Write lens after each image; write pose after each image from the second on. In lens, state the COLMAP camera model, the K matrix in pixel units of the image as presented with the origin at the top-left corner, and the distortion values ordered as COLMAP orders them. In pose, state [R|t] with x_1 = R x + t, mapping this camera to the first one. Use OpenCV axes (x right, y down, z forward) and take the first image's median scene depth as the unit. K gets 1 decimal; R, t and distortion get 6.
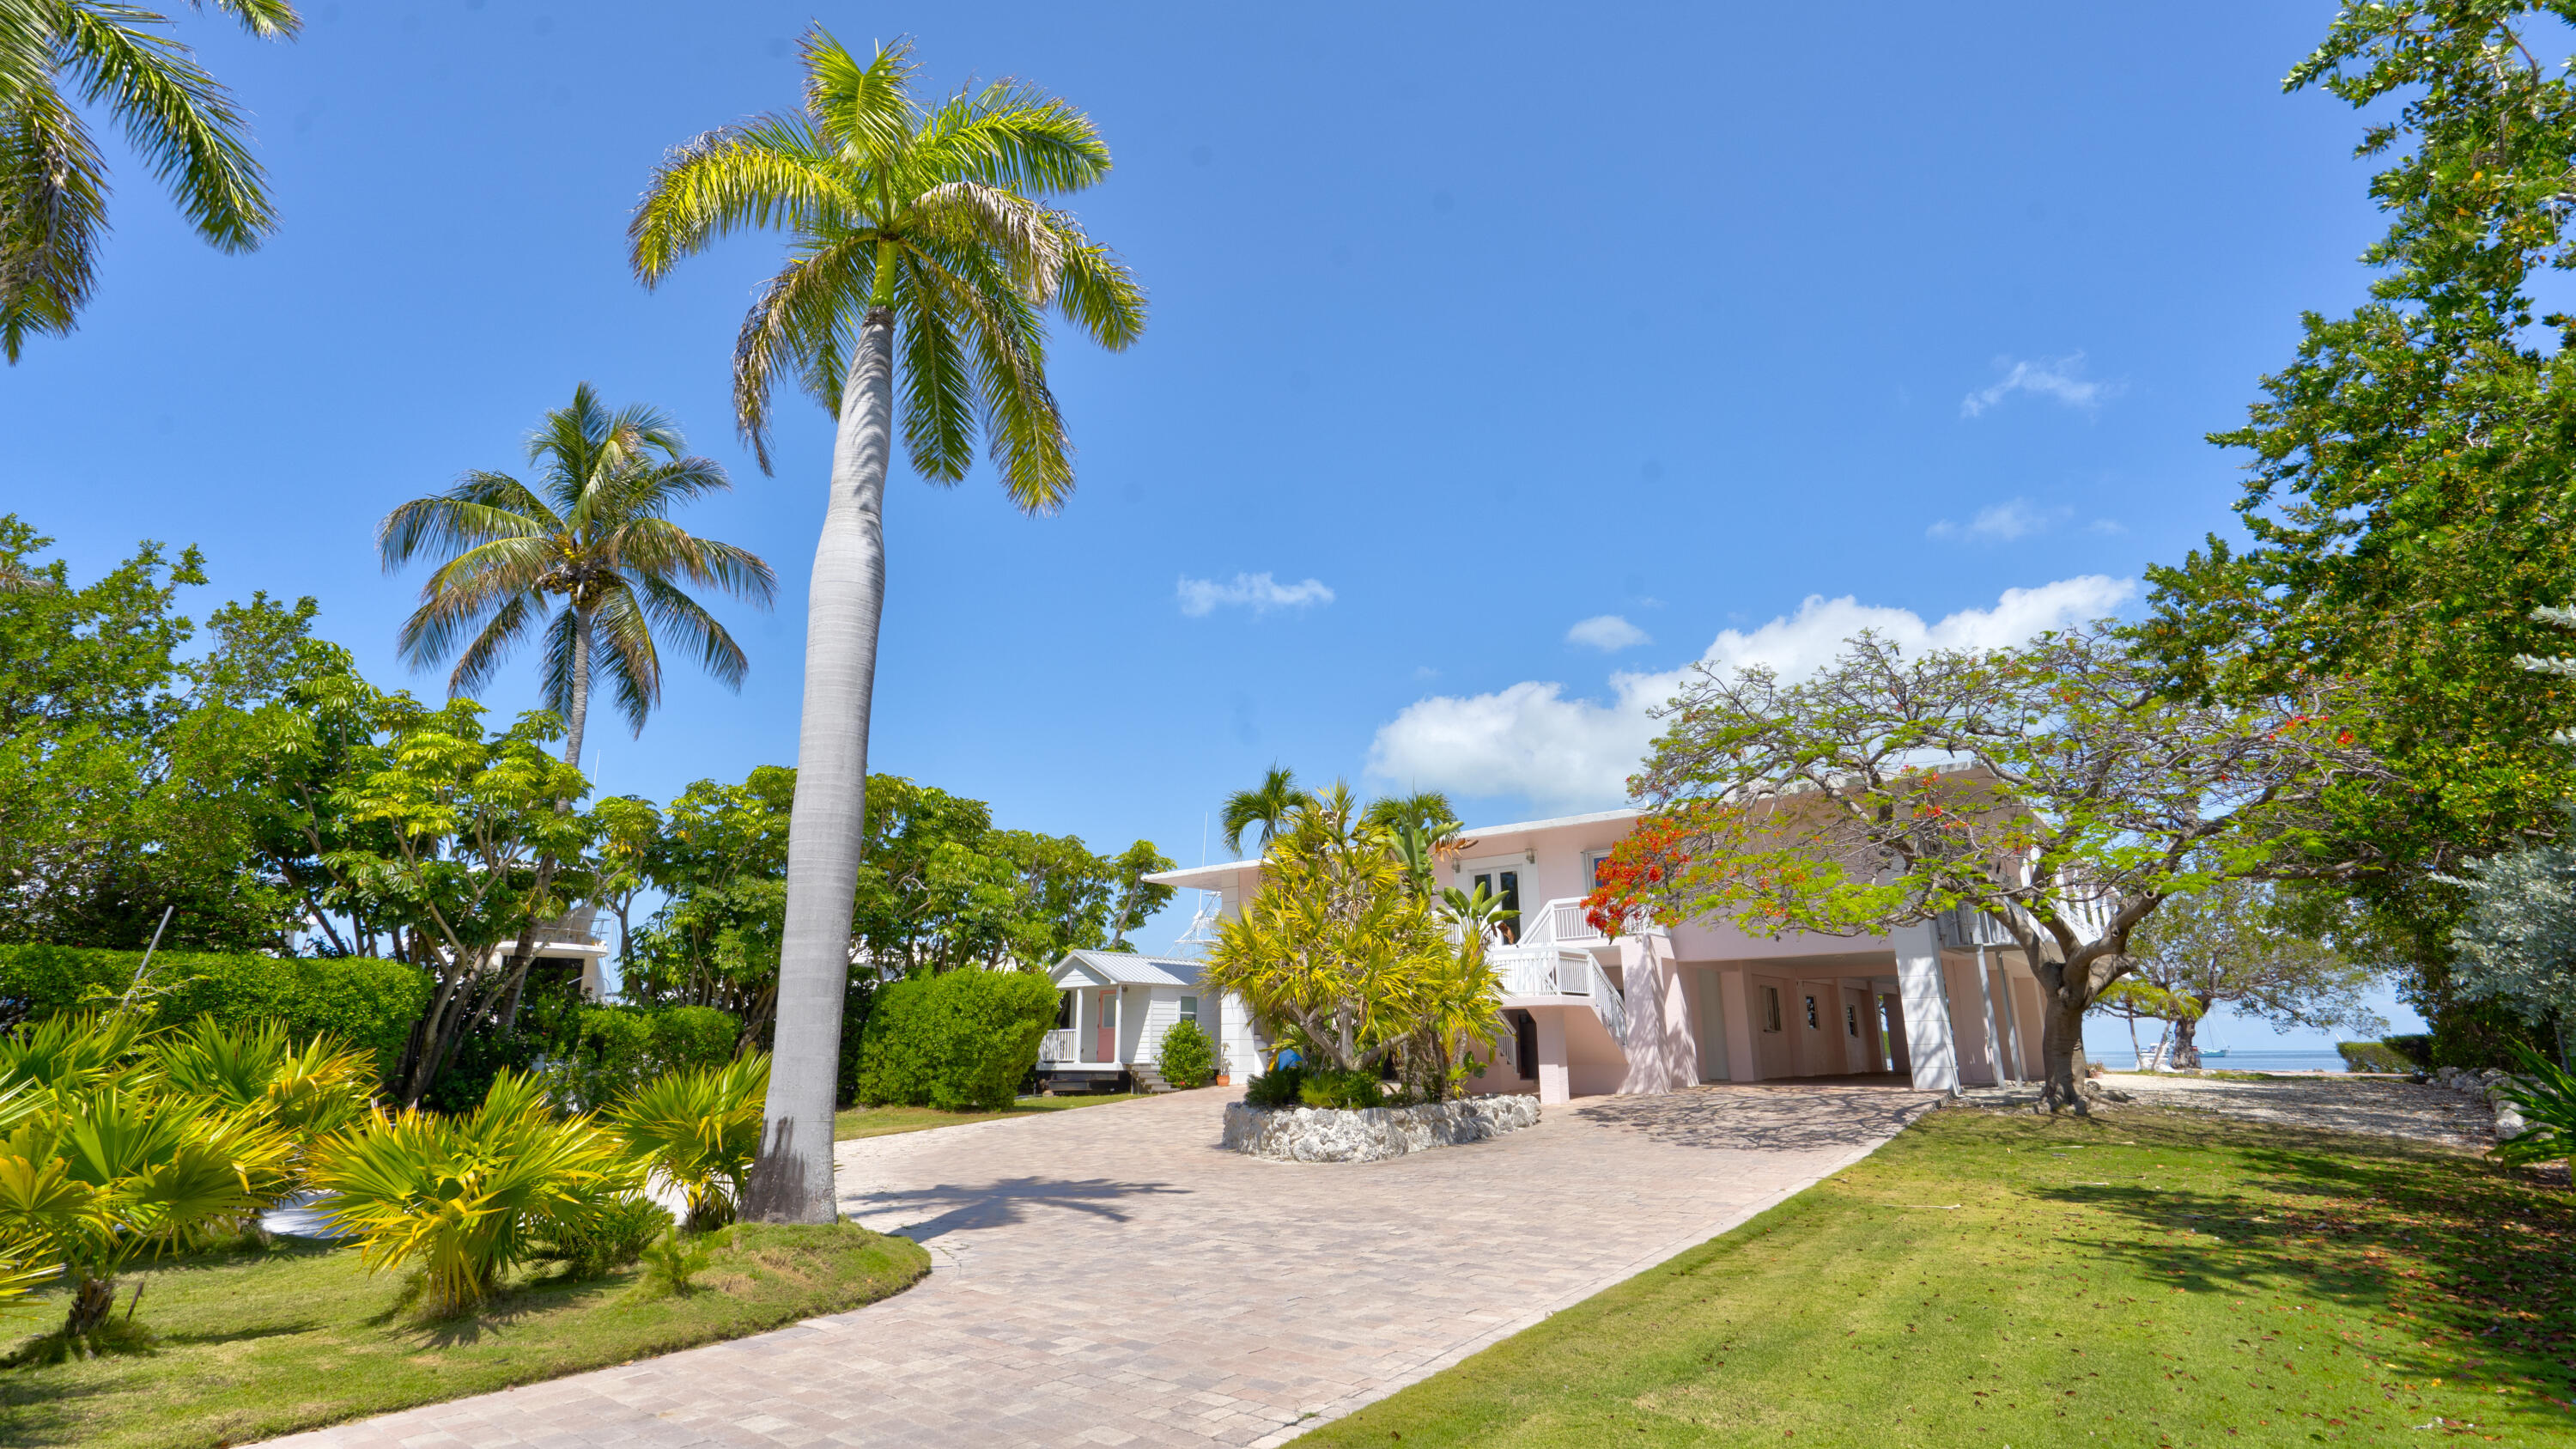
lens RADIAL K [[1154.2, 0, 1300.4], [0, 1154.2, 736.4], [0, 0, 1]] dist [-0.000457, -0.000700]
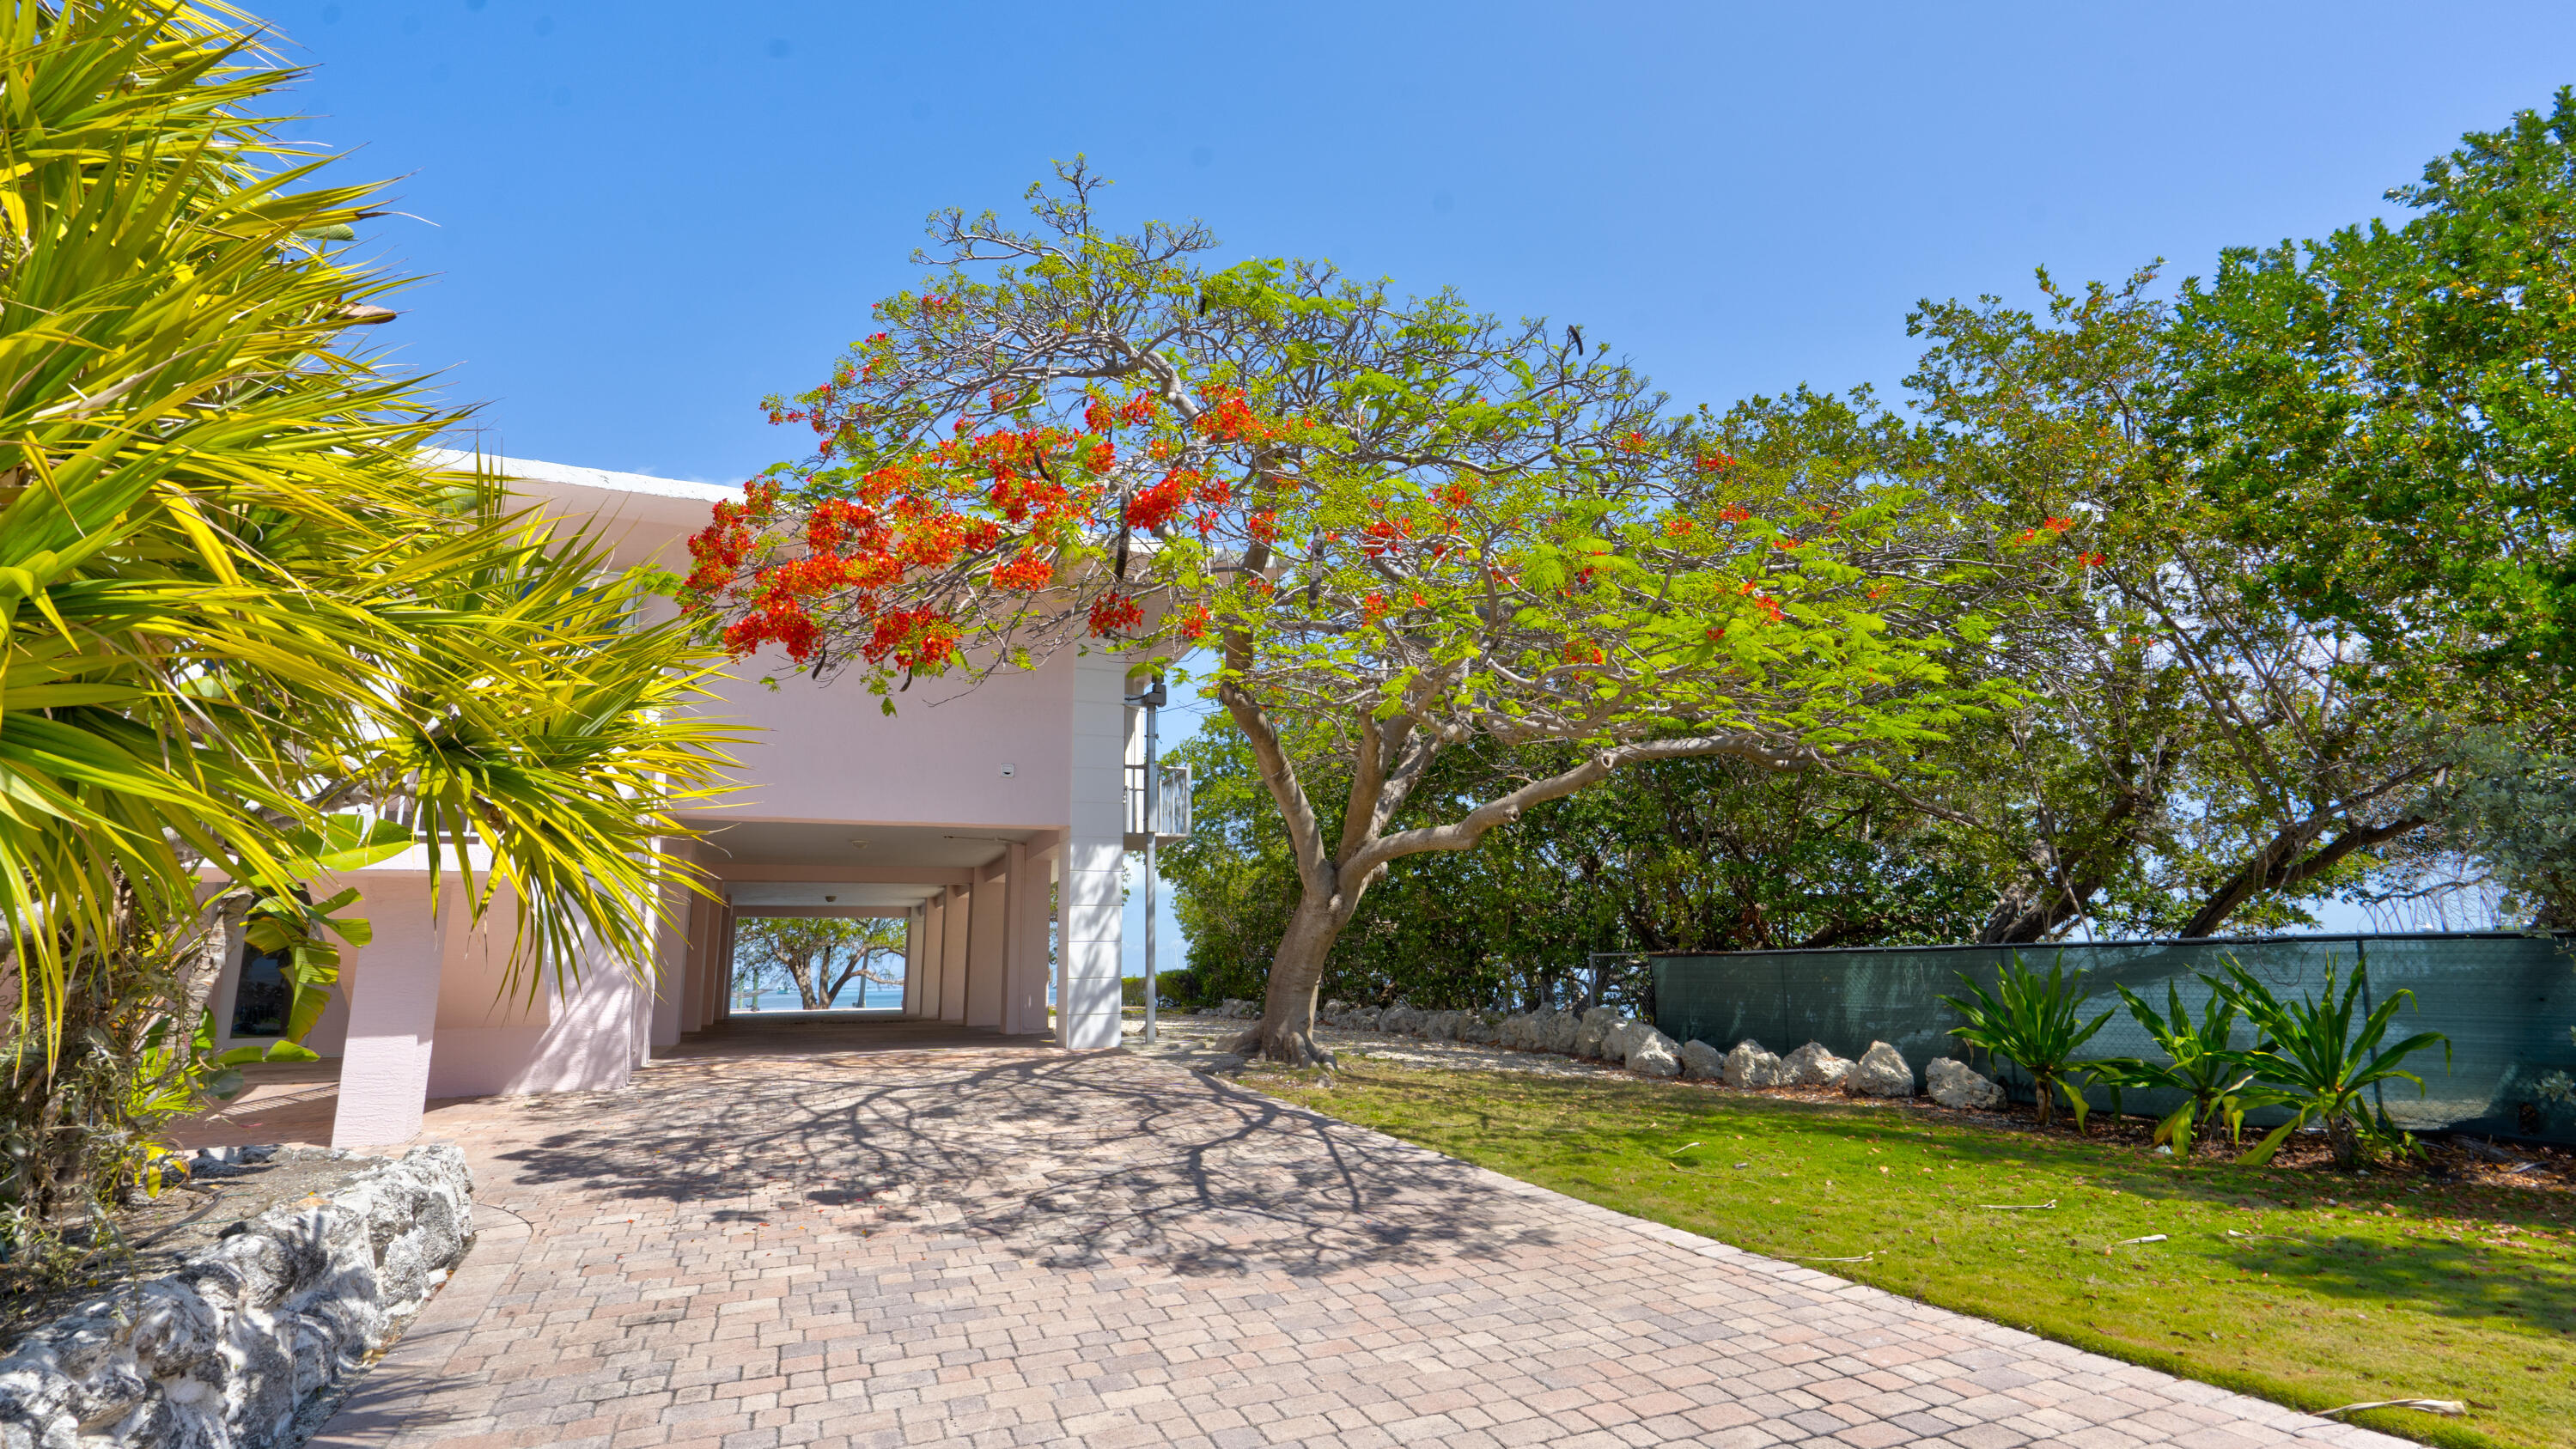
lens RADIAL K [[1179.4, 0, 1301.0], [0, 1179.4, 727.4], [0, 0, 1]] dist [-0.000556, -0.000304]
pose [[0.479304, 0.185539, 0.857813, 0.026615], [-0.212084, 0.972918, -0.091933, 0.223296], [-0.851638, -0.137865, 0.505673, 0.796806]]
